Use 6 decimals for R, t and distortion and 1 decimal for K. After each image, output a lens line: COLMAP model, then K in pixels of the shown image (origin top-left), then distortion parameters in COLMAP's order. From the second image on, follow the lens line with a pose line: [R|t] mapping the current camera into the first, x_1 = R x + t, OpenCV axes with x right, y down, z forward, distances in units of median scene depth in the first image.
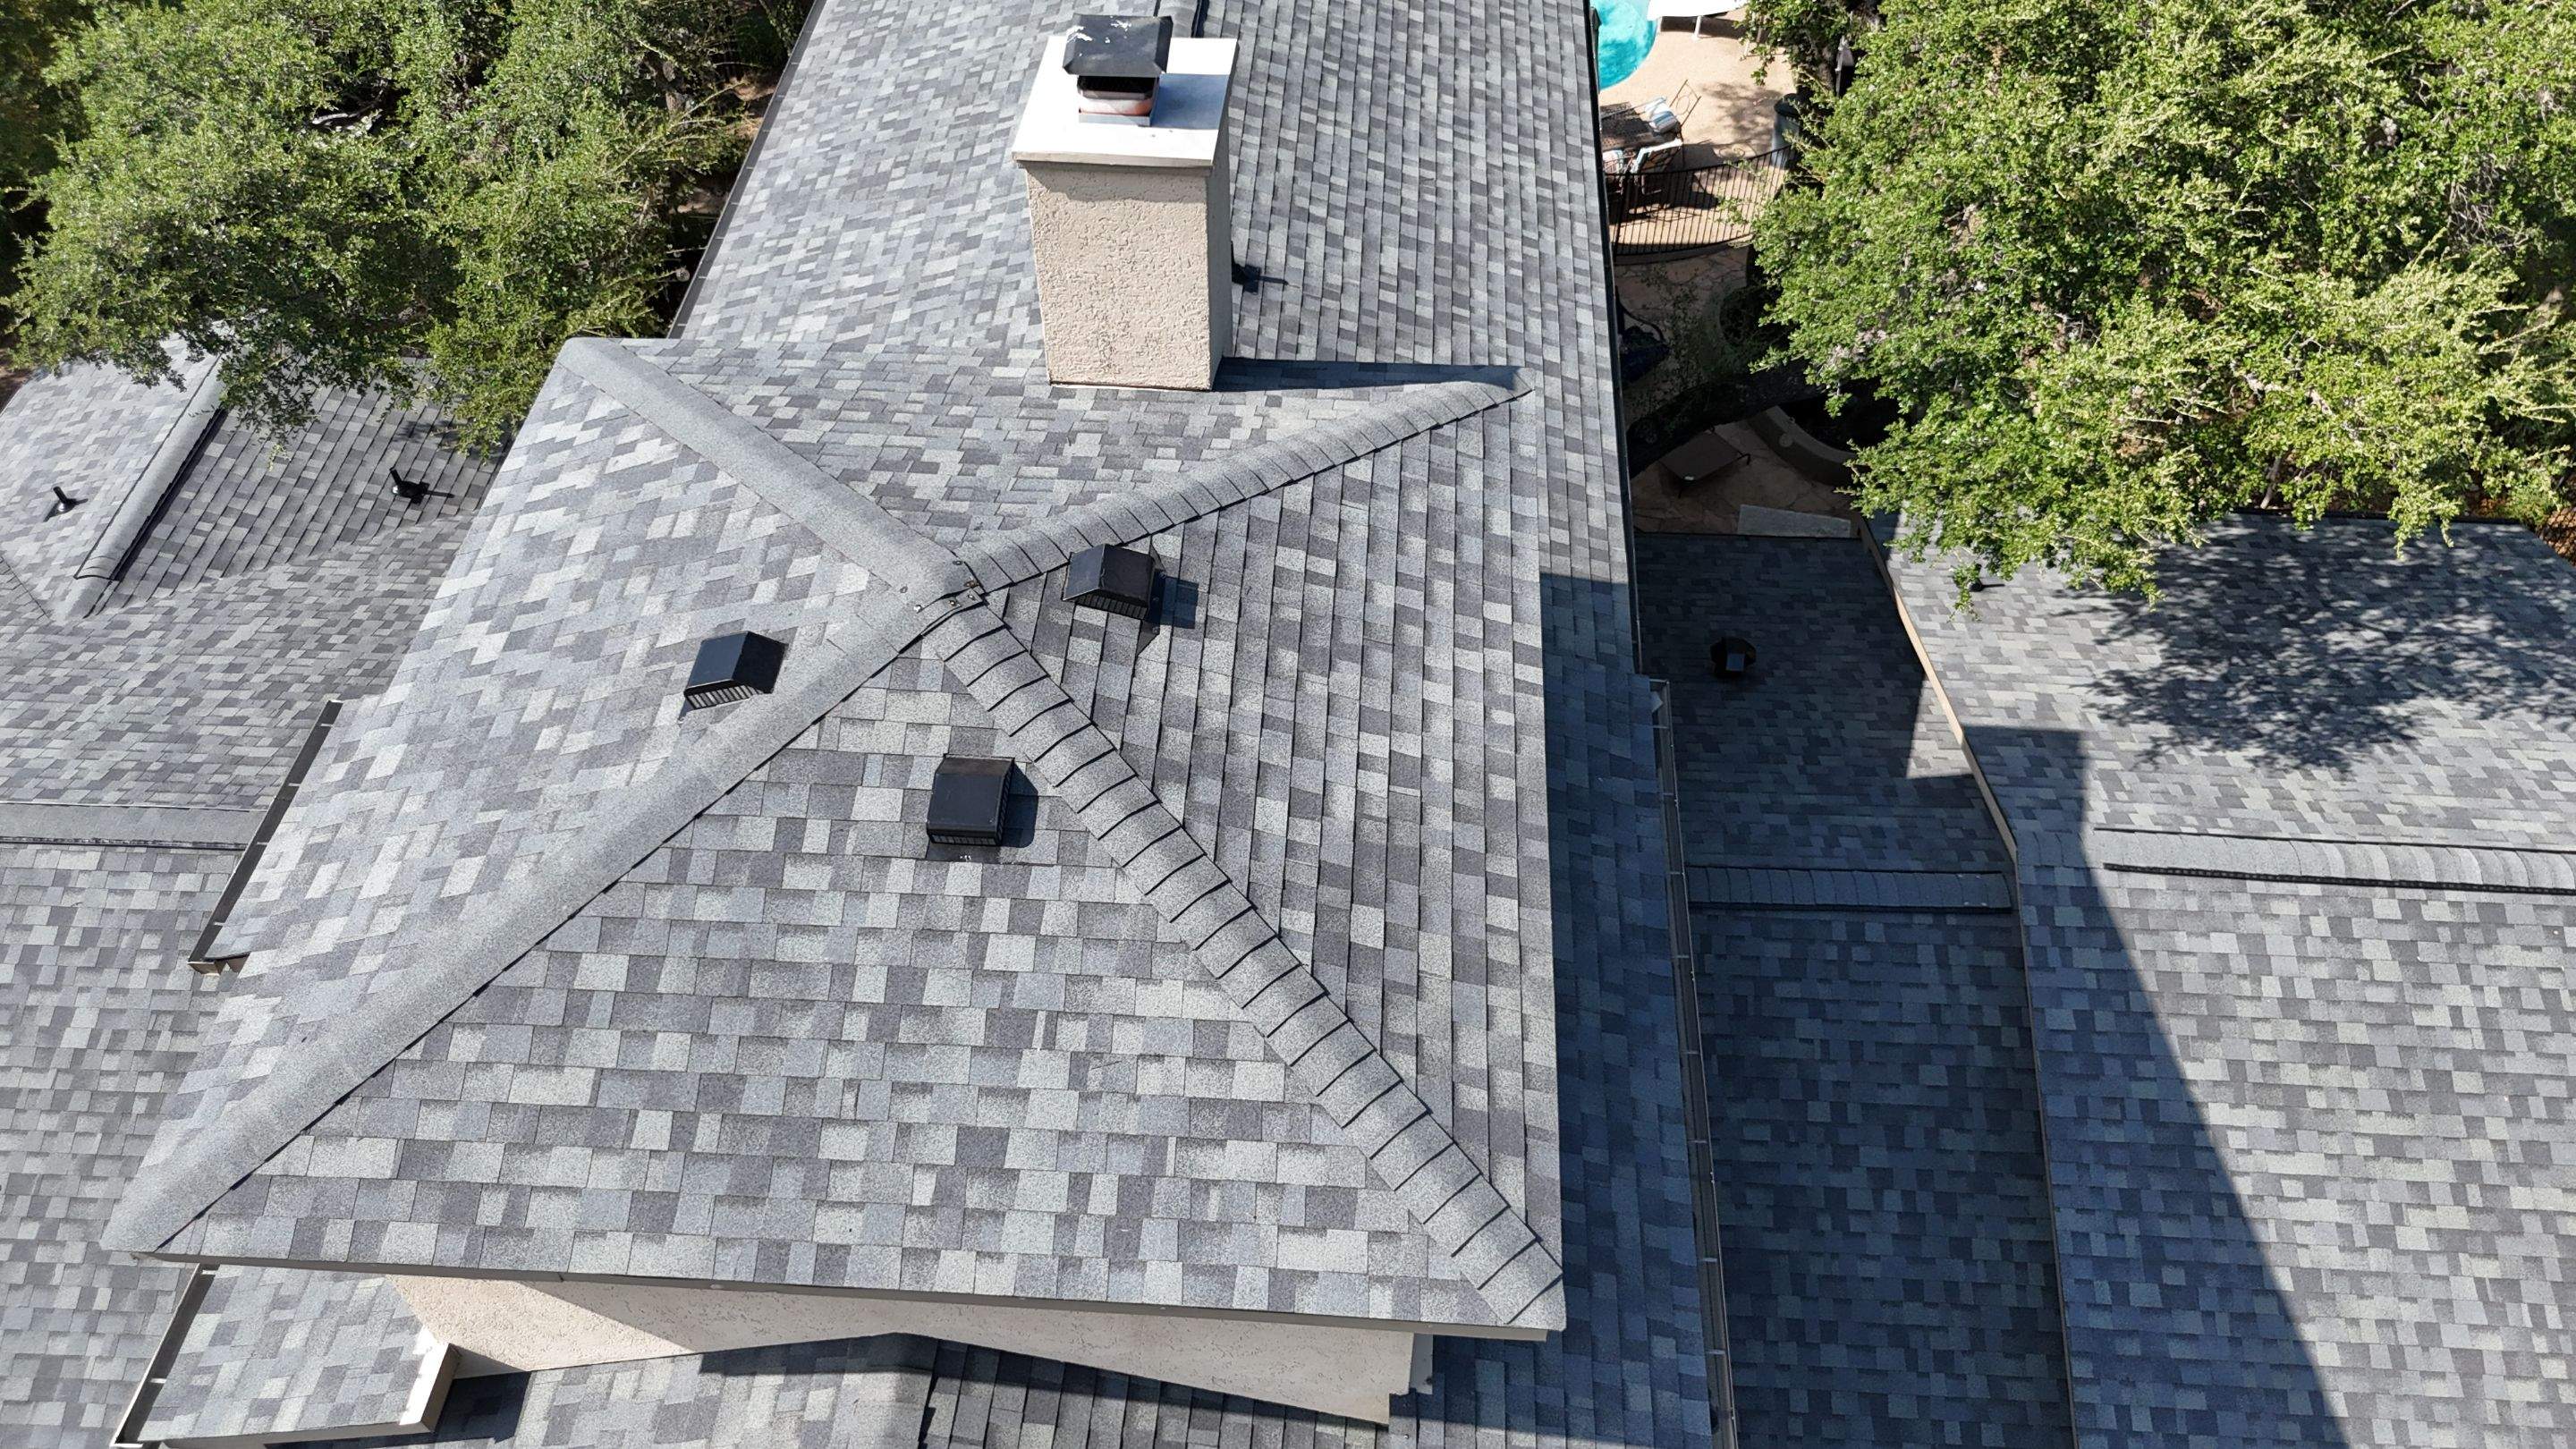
lens RADIAL K [[1918.6, 0, 1288.6], [0, 1918.6, 708.5], [0, 0, 1]] dist [0.056628, -0.063250]
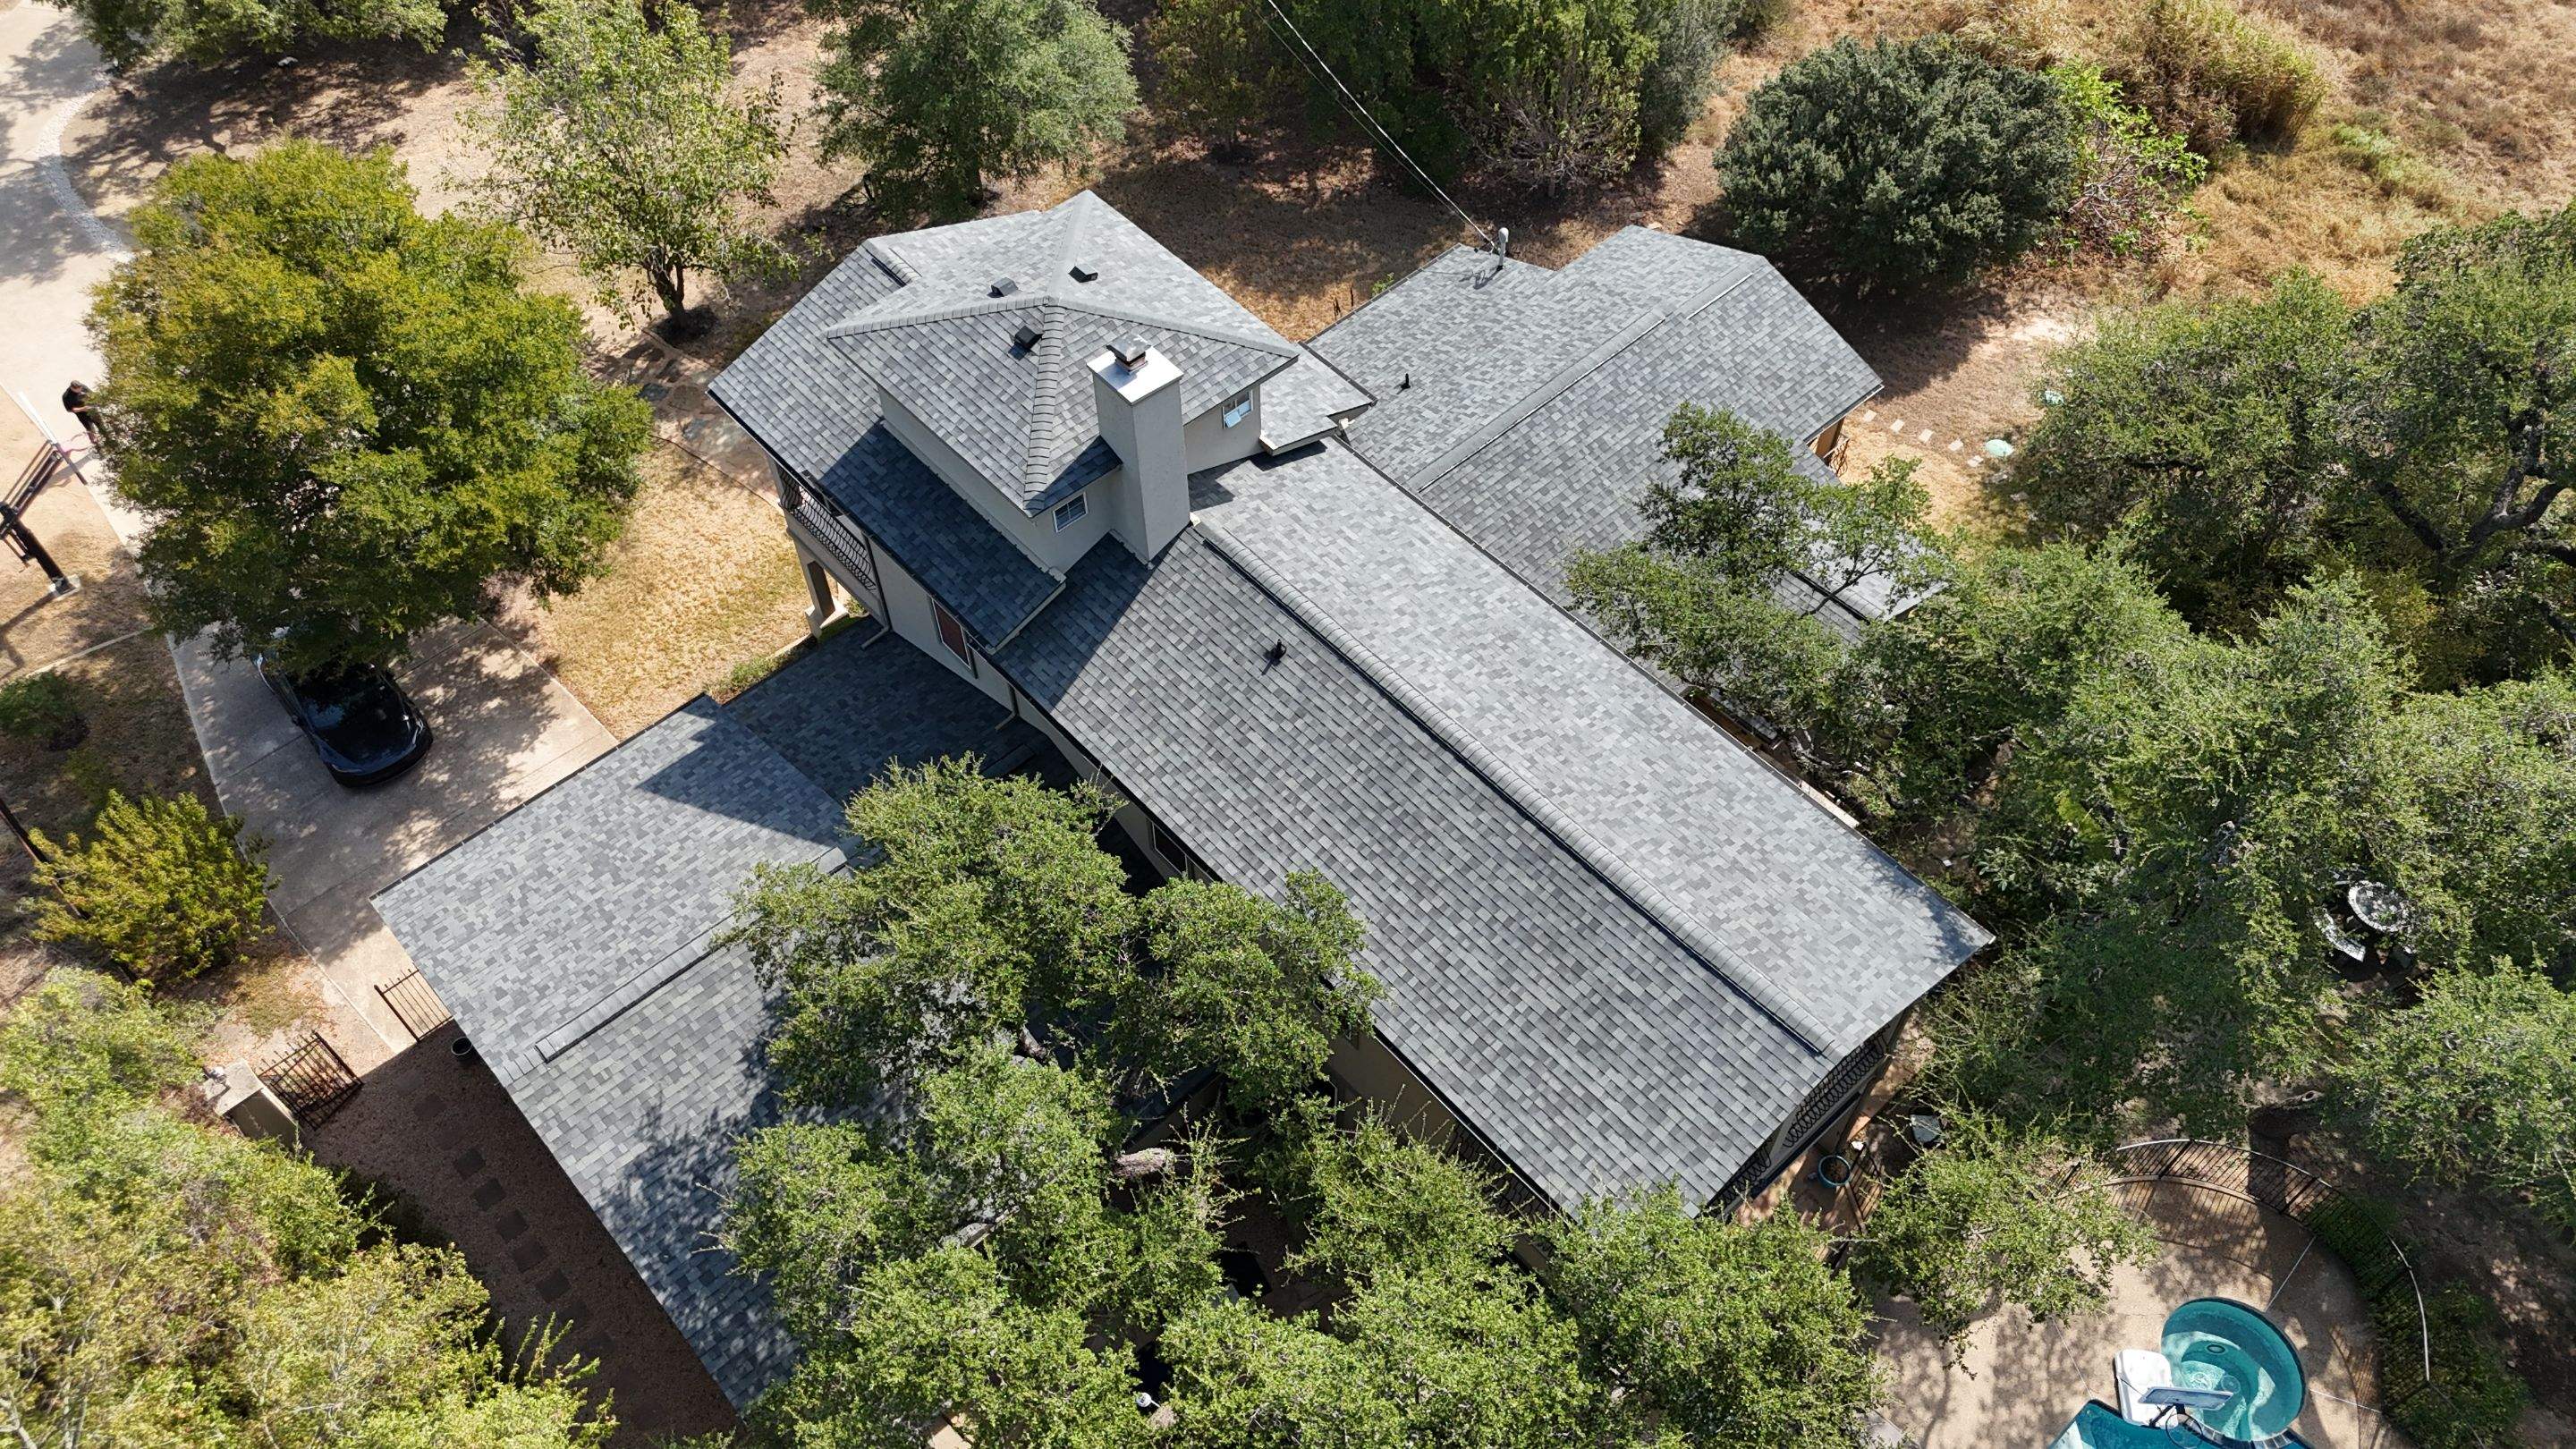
lens RADIAL K [[1909.6, 0, 1289.9], [0, 1909.6, 715.7], [0, 0, 1]] dist [0.069501, -0.059385]
pose [[-0.703276, 0.567201, -0.428586, 0.981561], [-0.526046, -0.009671, 0.850401, -2.209406], [0.478203, 0.823523, 0.305175, 0.492507]]
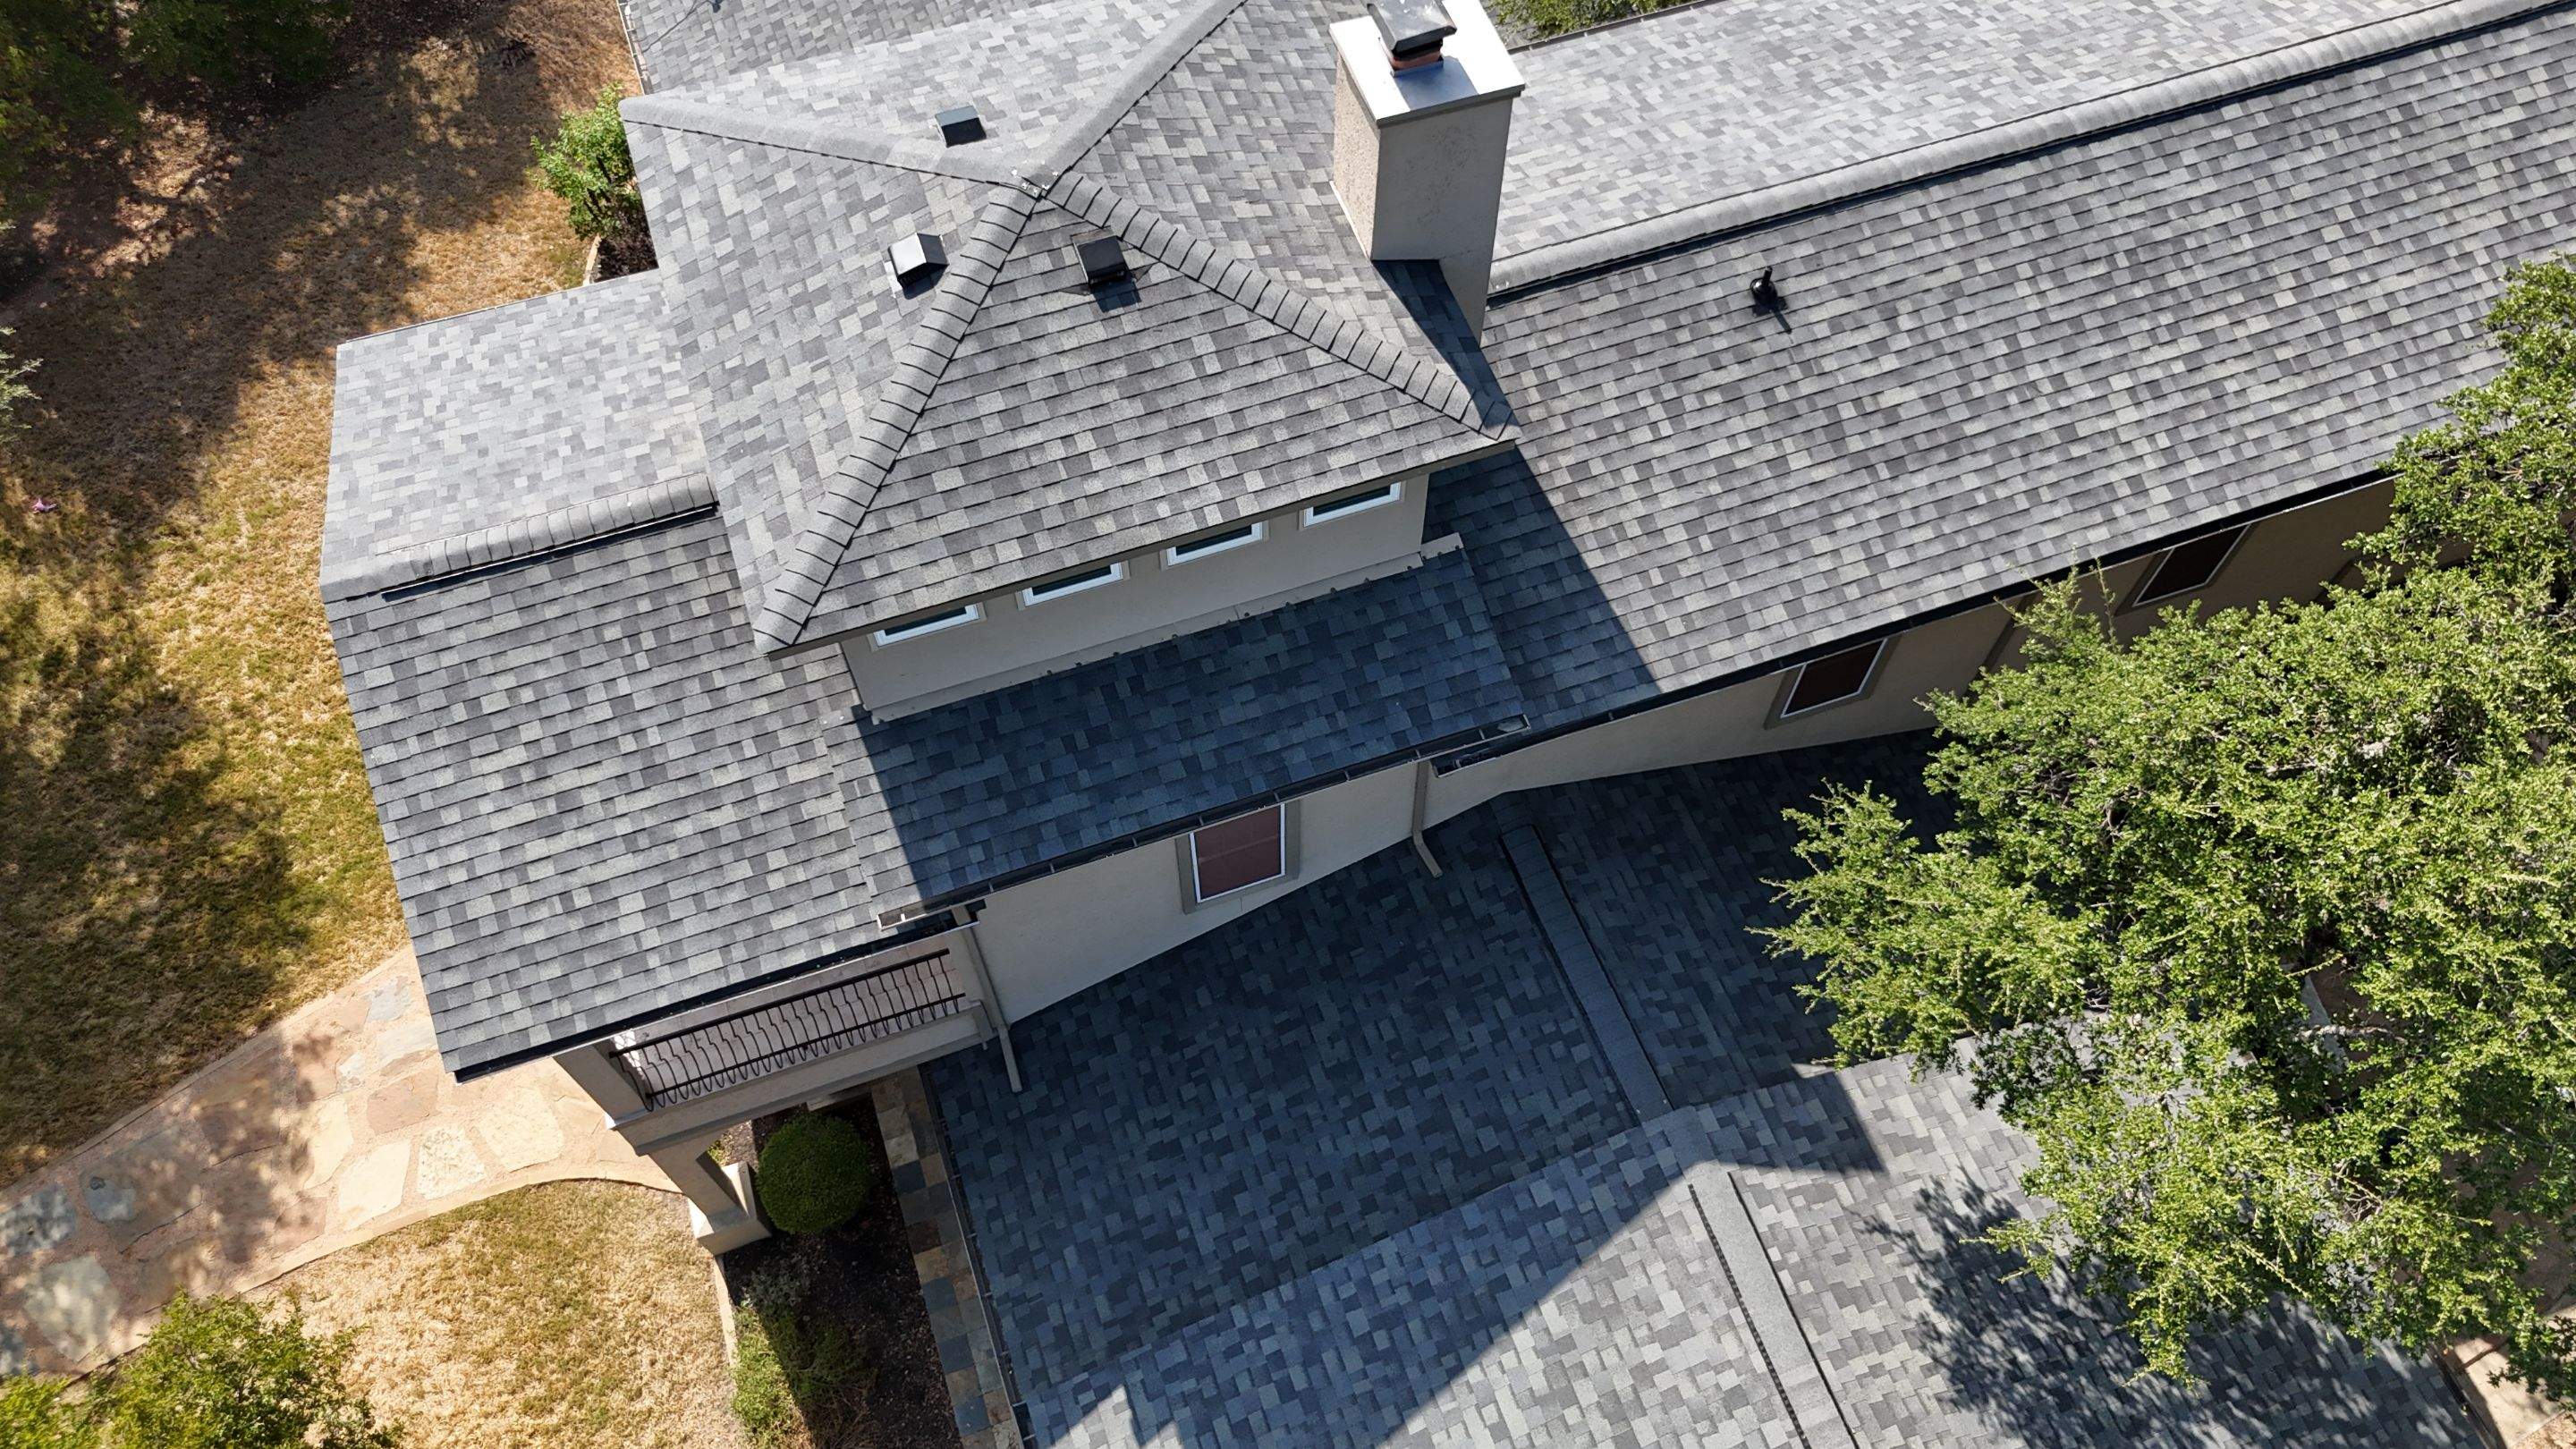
lens RADIAL K [[1930.0, 0, 1290.5], [0, 1930.0, 714.0], [0, 0, 1]] dist [0.015474, -0.005345]
pose [[0.388143, 0.802227, -0.453625, 0.670205], [-0.690673, 0.579097, 0.433148, -0.434406], [0.610176, 0.145183, 0.778850, -0.060226]]
